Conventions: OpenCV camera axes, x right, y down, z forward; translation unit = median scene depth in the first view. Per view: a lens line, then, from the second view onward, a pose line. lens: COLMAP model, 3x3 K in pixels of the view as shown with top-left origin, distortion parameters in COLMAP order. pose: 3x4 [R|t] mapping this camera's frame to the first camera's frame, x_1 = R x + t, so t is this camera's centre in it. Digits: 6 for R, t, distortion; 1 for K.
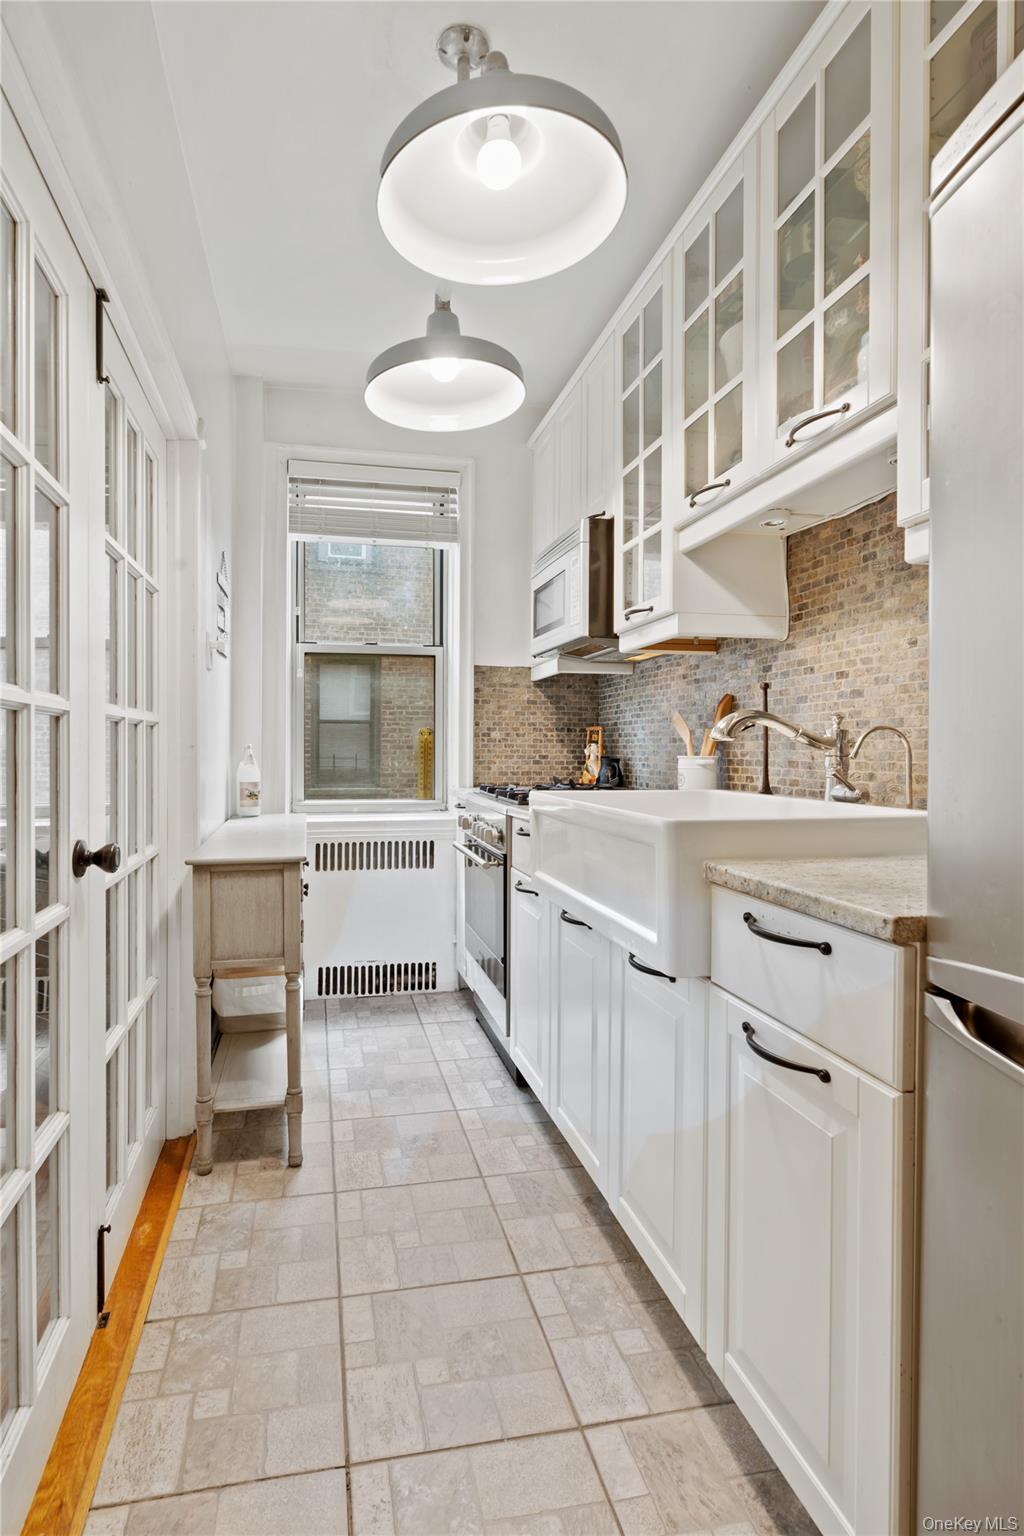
lens RADIAL K [[771.2, 0, 505.8], [0, 771.2, 756.3], [0, 0, 1]] dist [-0.003670, 0.001150]
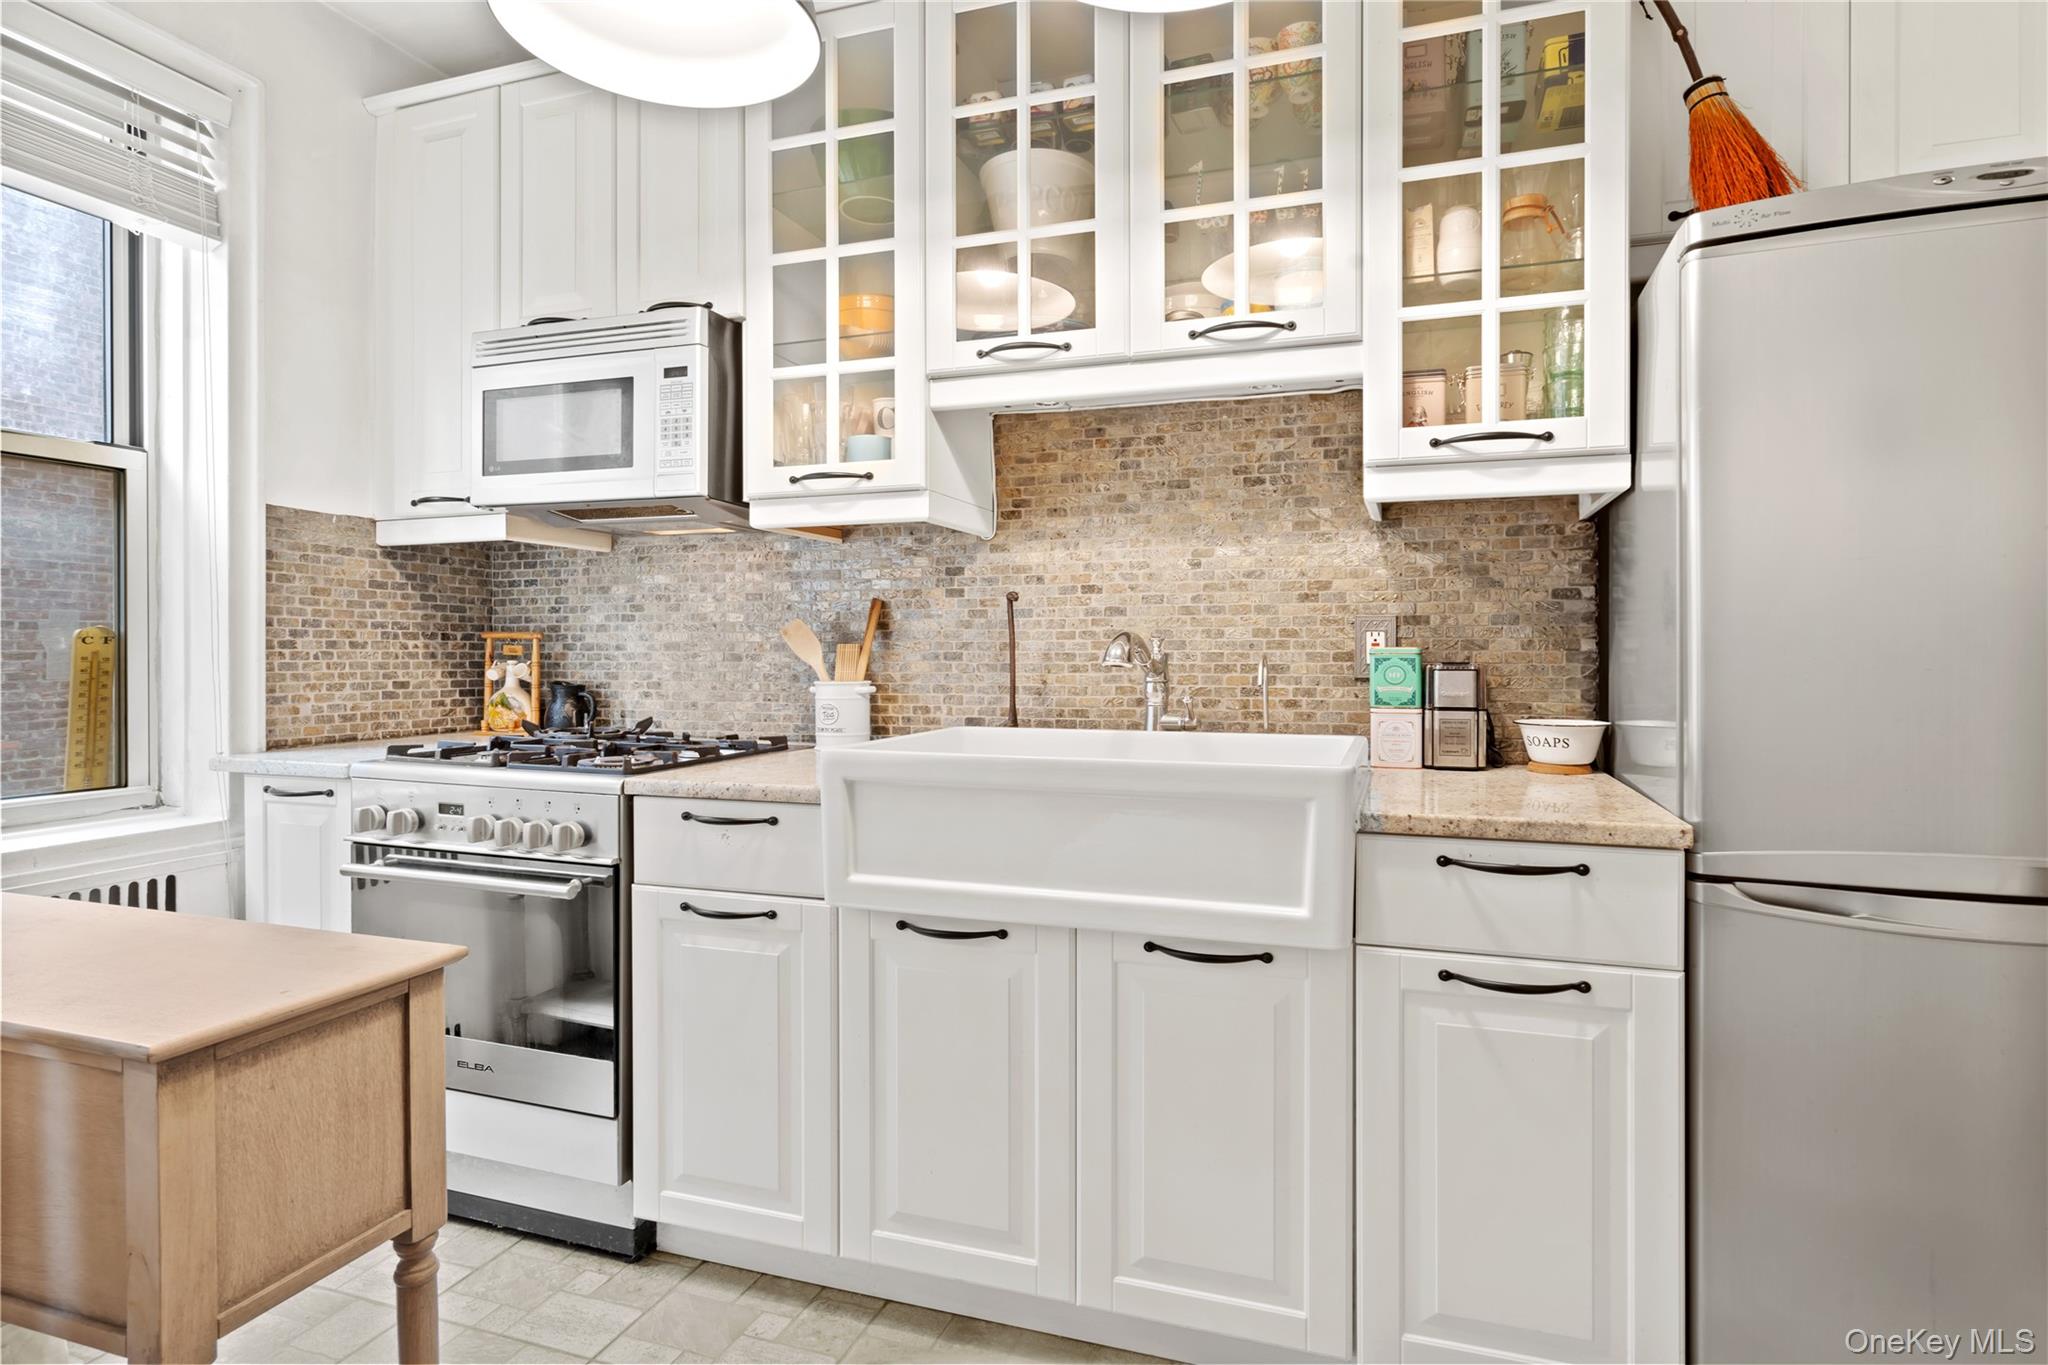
lens RADIAL K [[1009.4, 0, 967.0], [0, 1009.4, 659.7], [0, 0, 1]] dist [-0.003481, 0.001478]
pose [[0.523436, -0.011481, 0.851988, -0.531092], [0.009845, 0.999924, 0.007426, -0.028135], [-0.852008, 0.004501, 0.523509, 0.423224]]
